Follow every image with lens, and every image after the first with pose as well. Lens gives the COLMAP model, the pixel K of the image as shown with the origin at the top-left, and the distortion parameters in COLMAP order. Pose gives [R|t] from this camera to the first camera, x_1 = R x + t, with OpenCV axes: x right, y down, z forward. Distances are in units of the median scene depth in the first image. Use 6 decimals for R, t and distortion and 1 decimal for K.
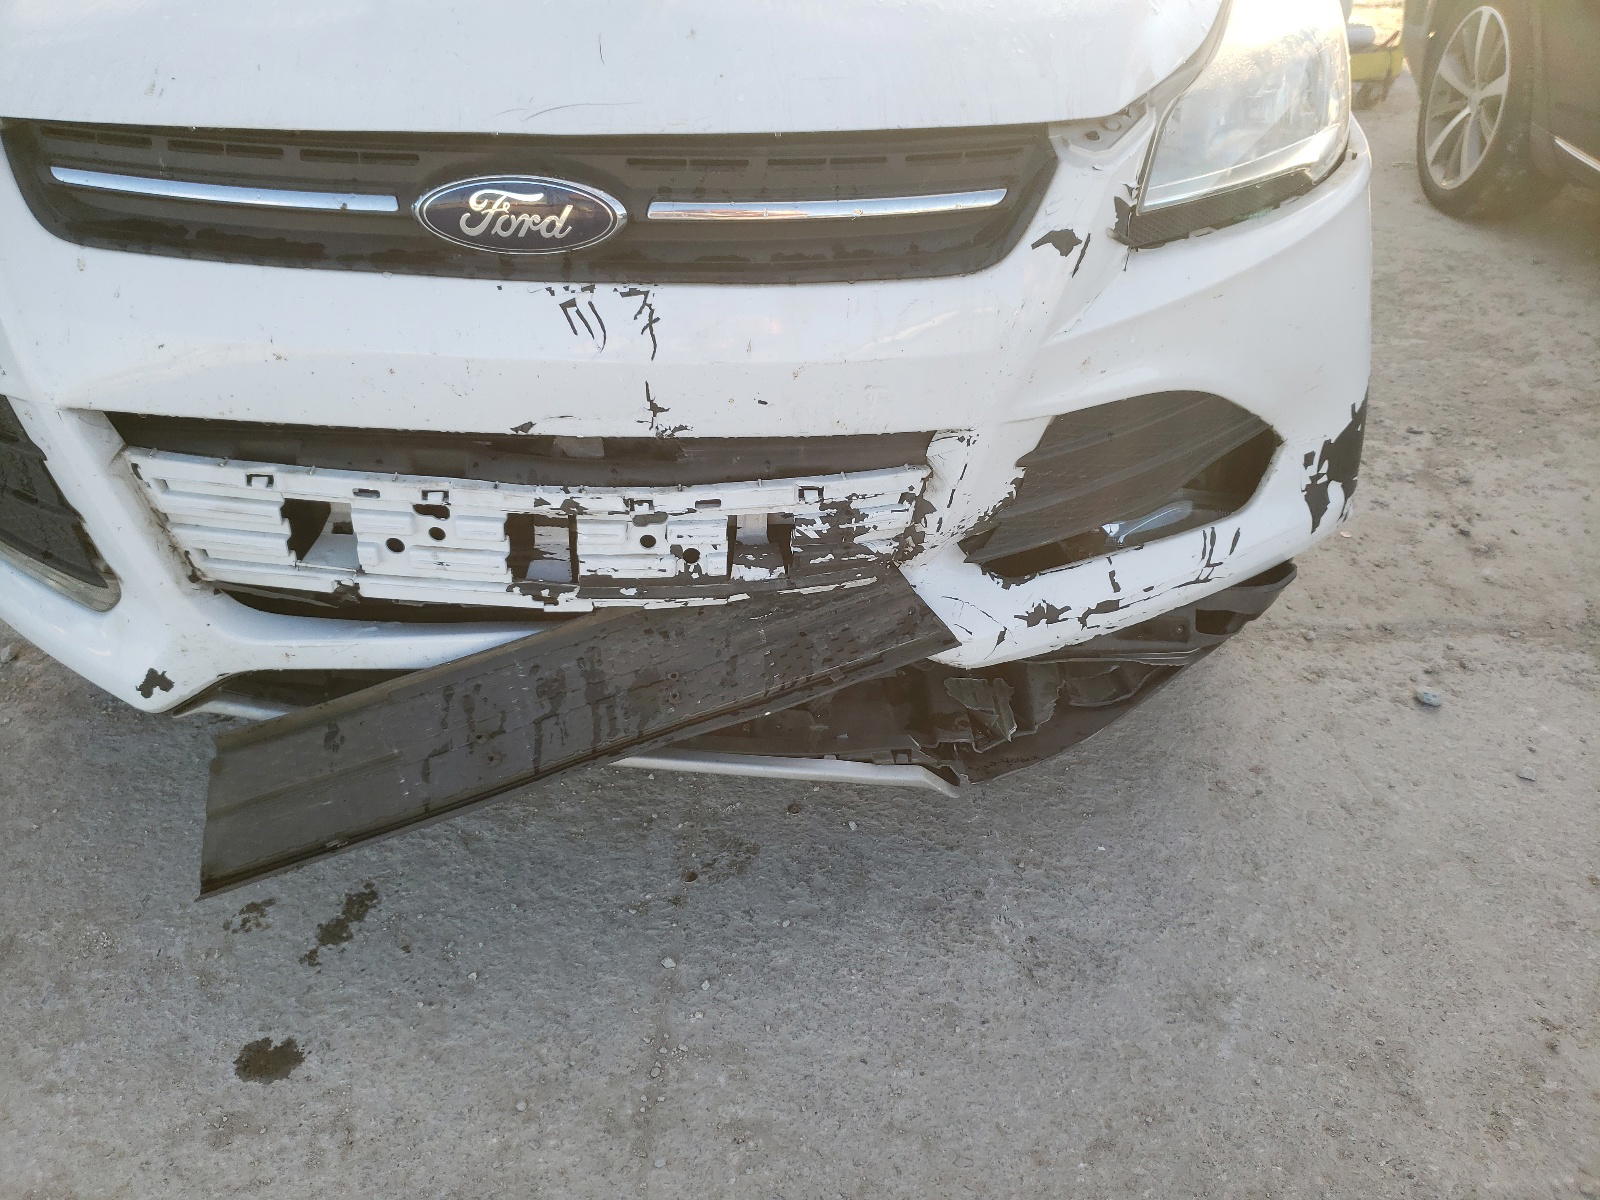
lens RADIAL K [[1197.0, 0, 803.6], [0, 1197.0, 589.7], [0, 0, 1]] dist [0.025367, -0.030805]
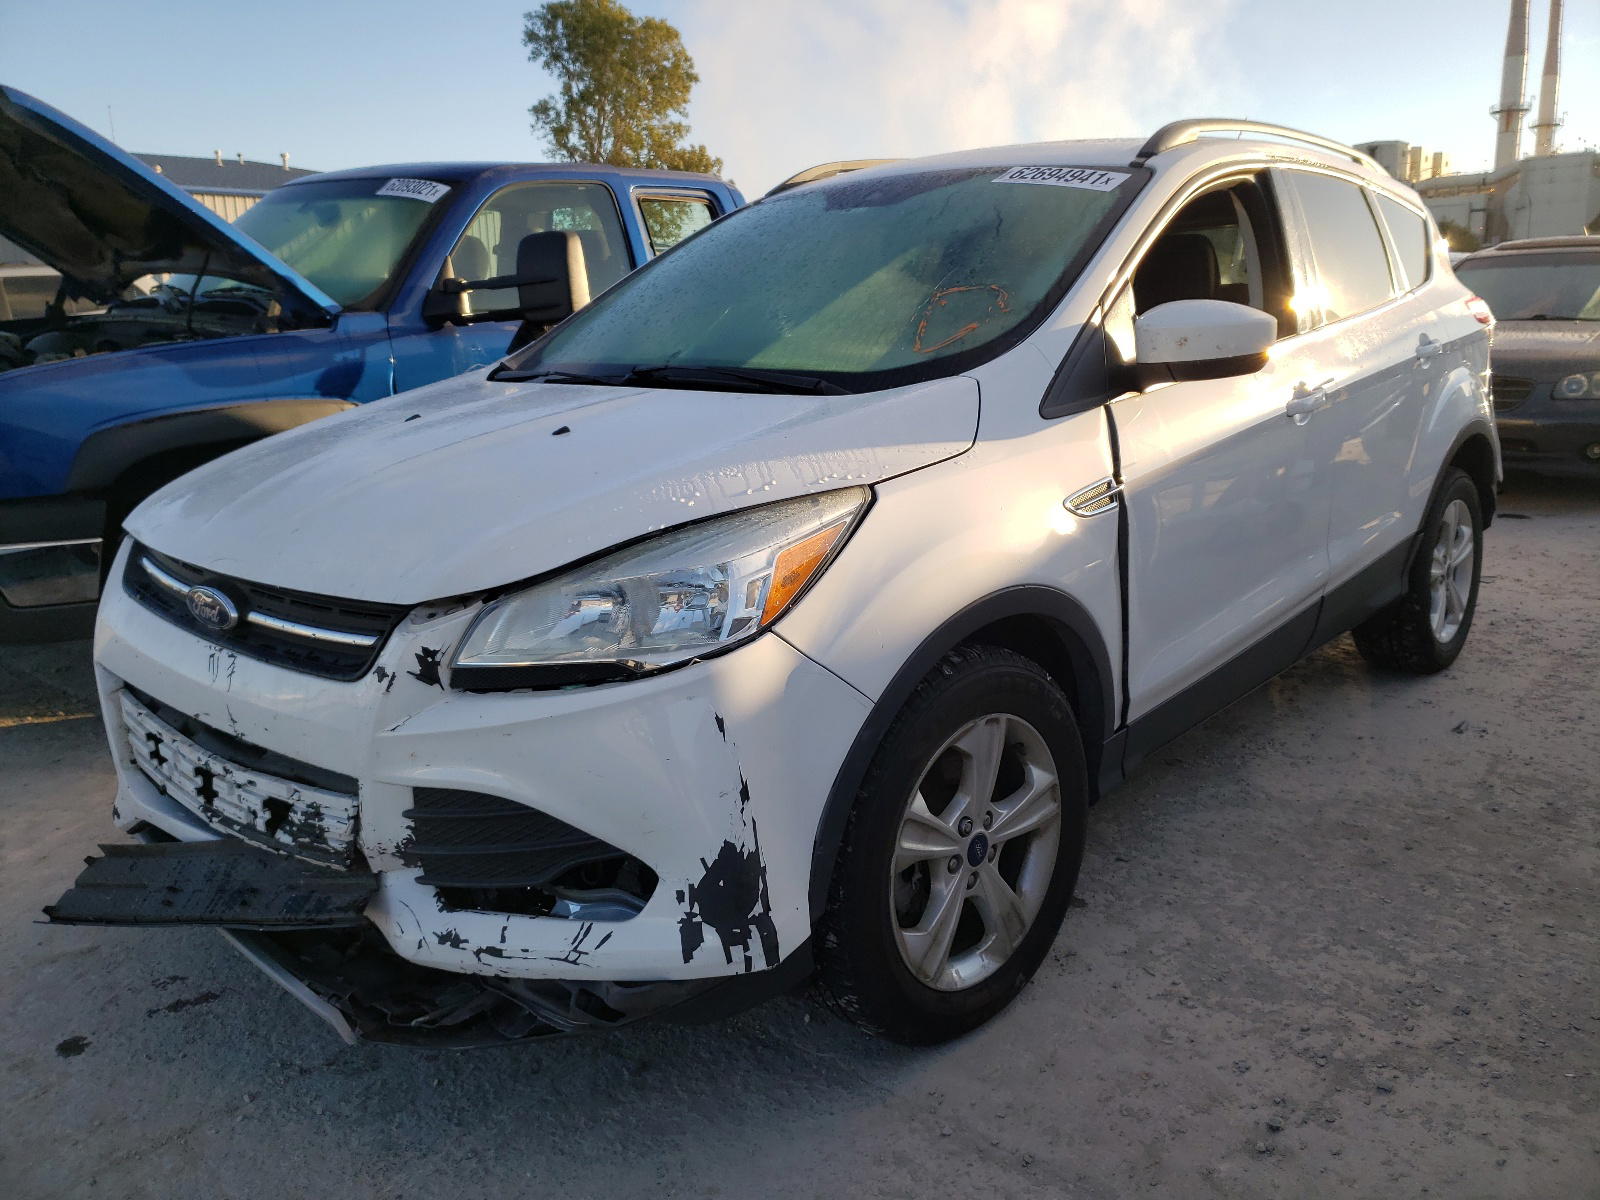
lens RADIAL K [[1197.0, 0, 807.6], [0, 1197.0, 590.5], [0, 0, 1]] dist [0.025367, -0.030805]
pose [[0.769947, 0.138140, -0.622976, 1.487396], [-0.331793, 0.920601, -0.205932, -0.224656], [0.545065, 0.365256, 0.754647, 0.043753]]
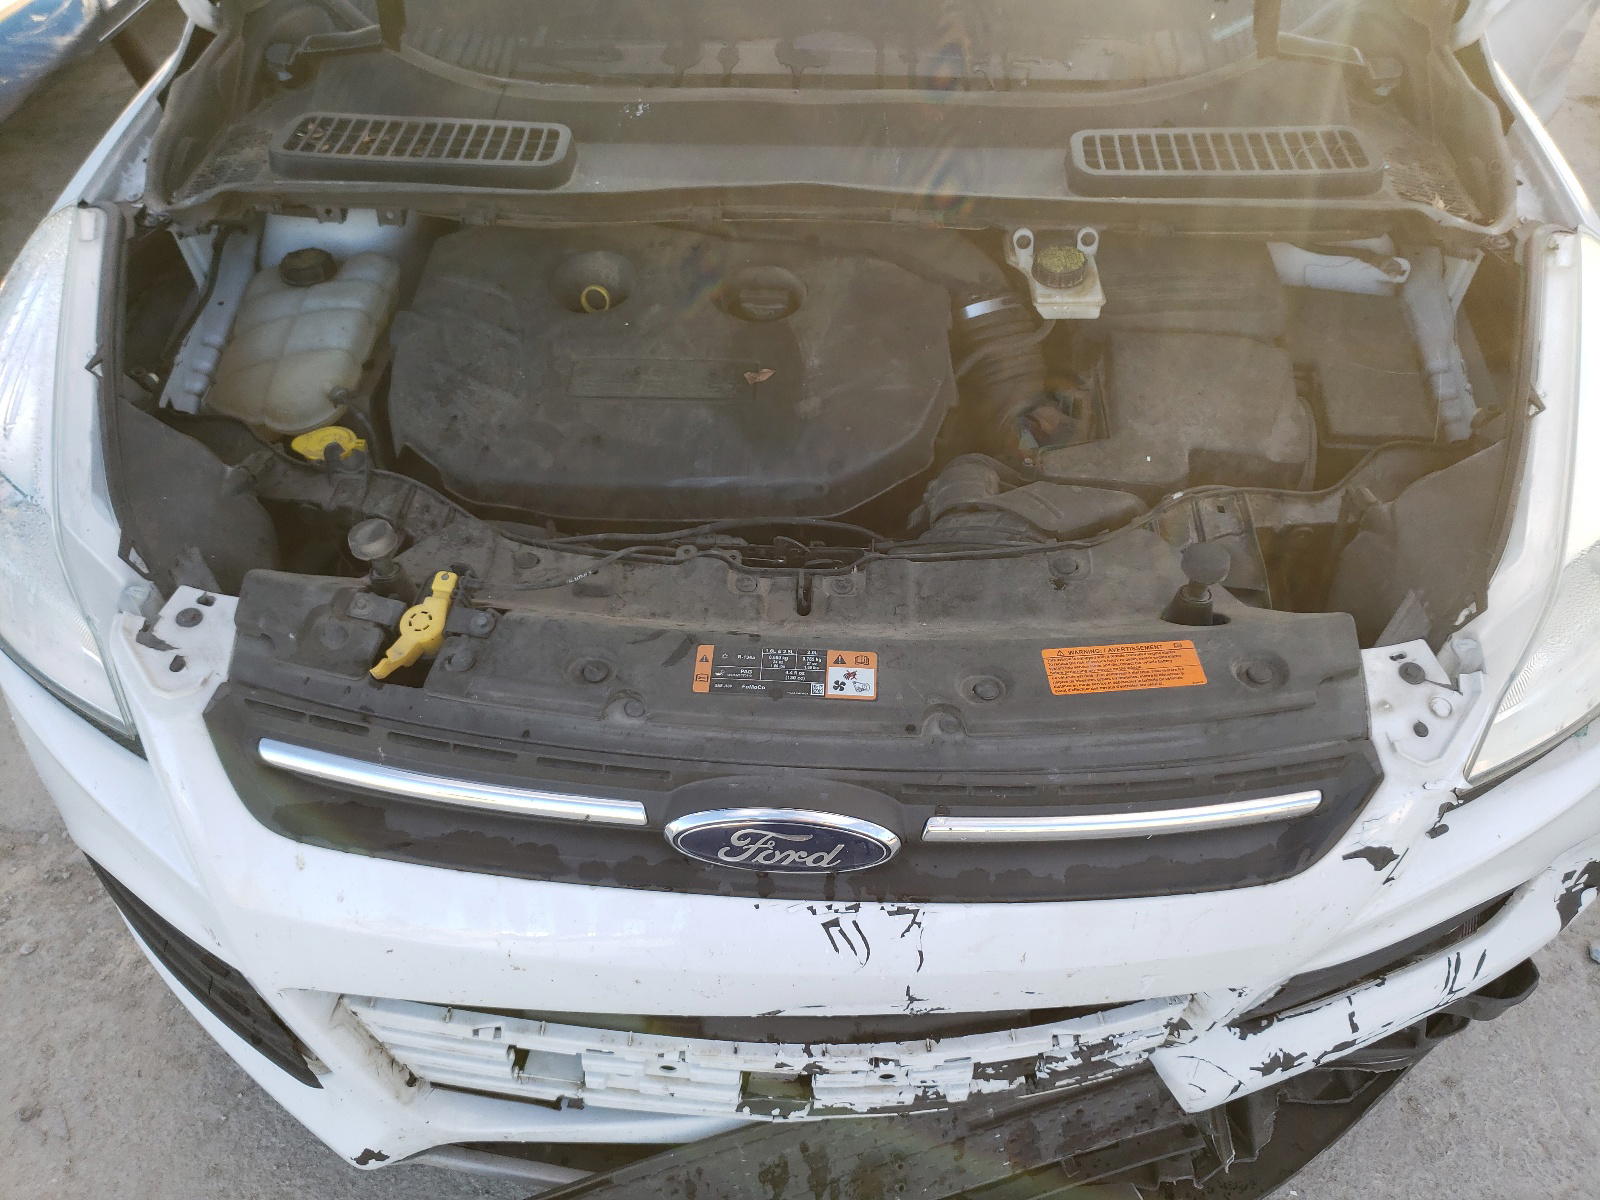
lens RADIAL K [[1197.0, 0, 831.0], [0, 1197.0, 550.9], [0, 0, 1]] dist [0.025367, -0.030805]
pose [[0.999330, 0.029296, -0.021928, -0.163654], [-0.025487, 0.987209, 0.157383, -0.587734], [0.026258, -0.156719, 0.987294, 0.127454]]
